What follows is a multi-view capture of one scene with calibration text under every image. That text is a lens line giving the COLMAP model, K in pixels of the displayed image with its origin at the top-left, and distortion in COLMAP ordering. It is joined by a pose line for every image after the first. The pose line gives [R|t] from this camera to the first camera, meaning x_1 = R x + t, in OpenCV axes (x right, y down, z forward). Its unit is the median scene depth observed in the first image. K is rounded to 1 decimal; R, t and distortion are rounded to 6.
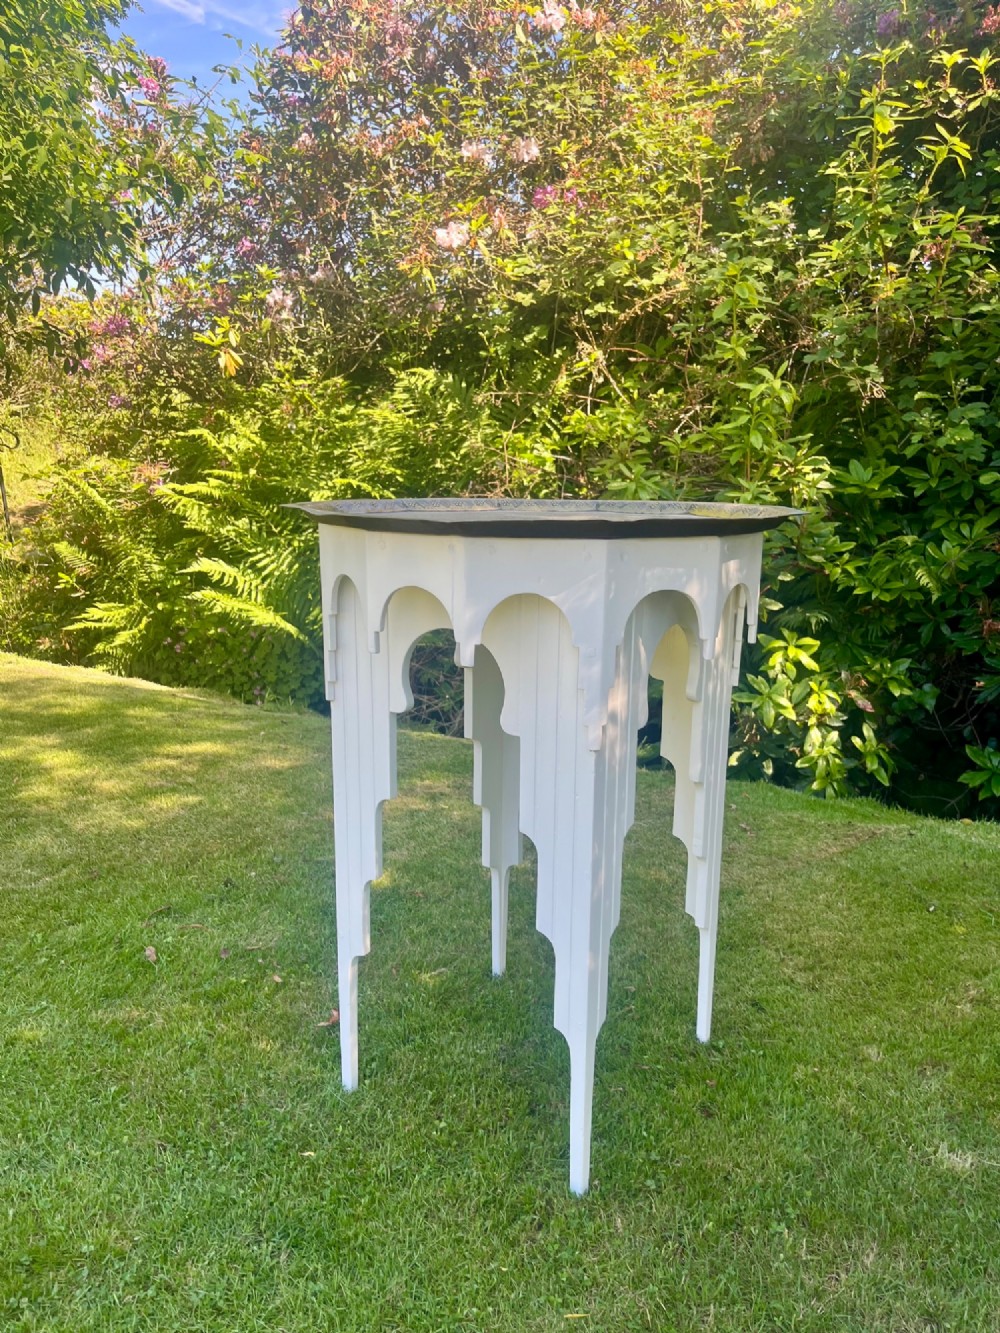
lens RADIAL K [[1025.7, 0, 499.8], [0, 1025.7, 678.7], [0, 0, 1]] dist [0.066027, -0.094858]
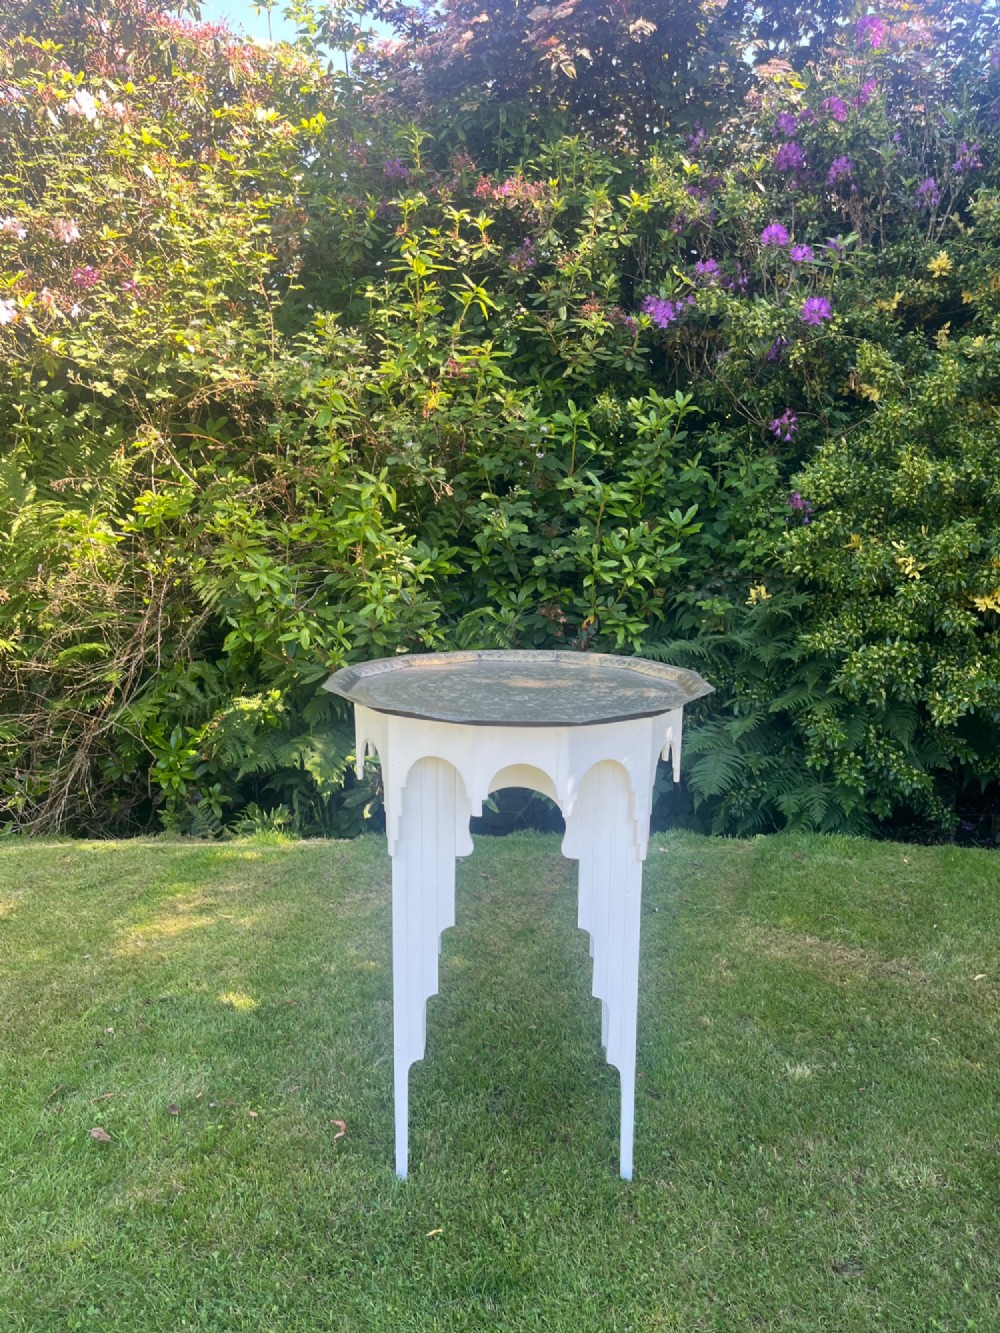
lens RADIAL K [[1025.7, 0, 511.4], [0, 1025.7, 667.5], [0, 0, 1]] dist [0.066027, -0.094858]
pose [[0.833018, -0.097631, 0.544564, -0.245854], [0.113326, 0.993546, 0.004772, -0.067747], [-0.541516, 0.057738, 0.838706, -0.037028]]
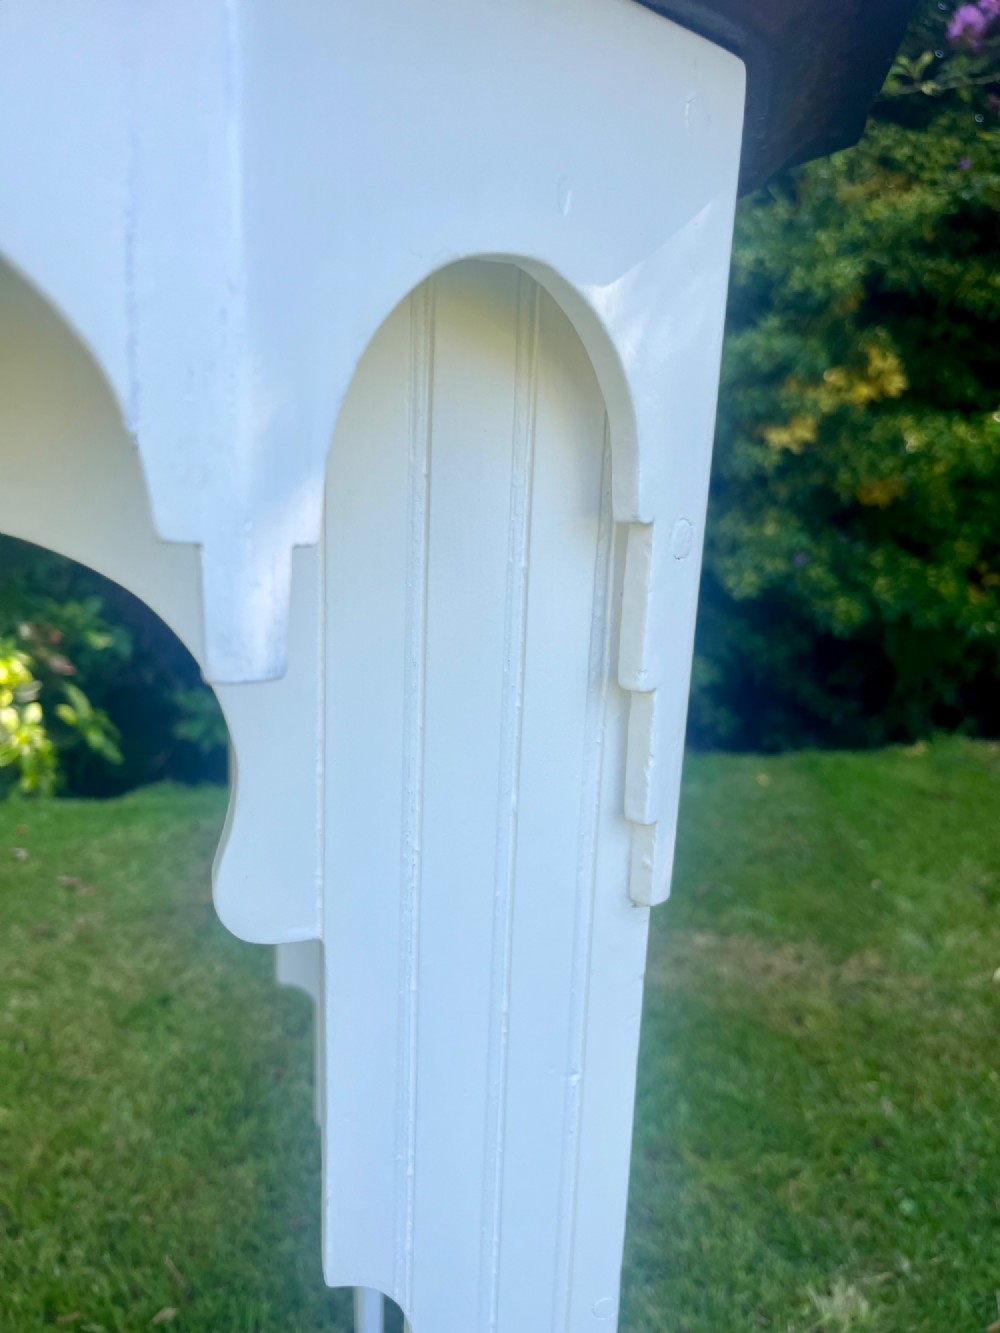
lens RADIAL K [[1025.7, 0, 516.1], [0, 1025.7, 680.9], [0, 0, 1]] dist [0.066027, -0.094858]
pose [[0.607930, -0.178090, 0.773761, -0.038831], [0.136281, 0.983463, 0.119282, -0.008104], [-0.782208, 0.032934, 0.622147, 0.258808]]
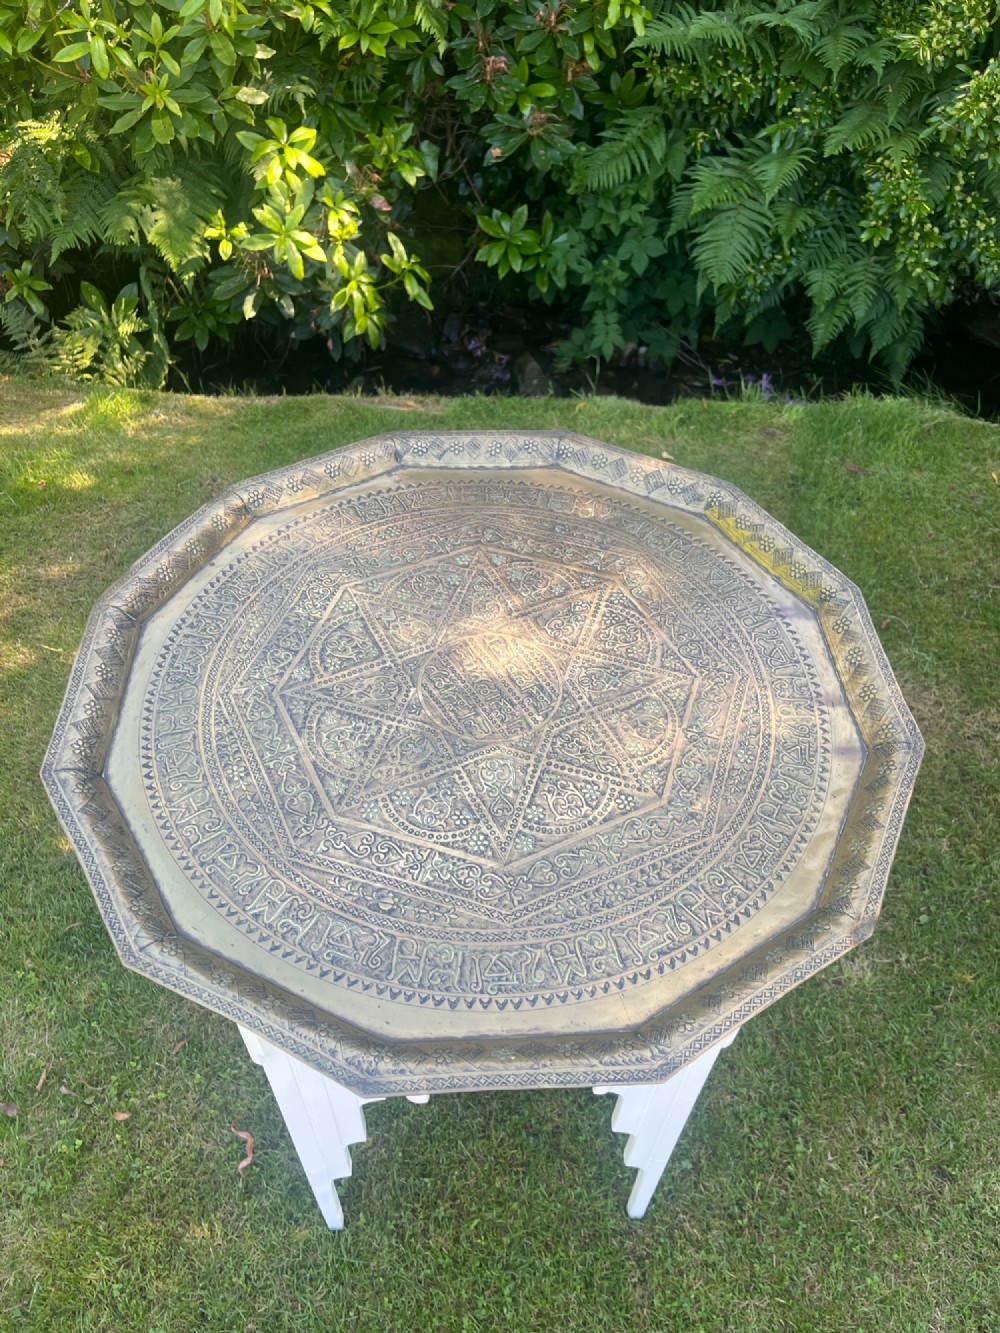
lens RADIAL K [[1025.7, 0, 514.0], [0, 1025.7, 677.9], [0, 0, 1]] dist [0.066027, -0.094858]
pose [[0.798276, -0.440754, 0.410476, -0.071094], [0.099552, 0.768707, 0.631805, -0.197606], [-0.594007, -0.463491, 0.657519, 0.212951]]
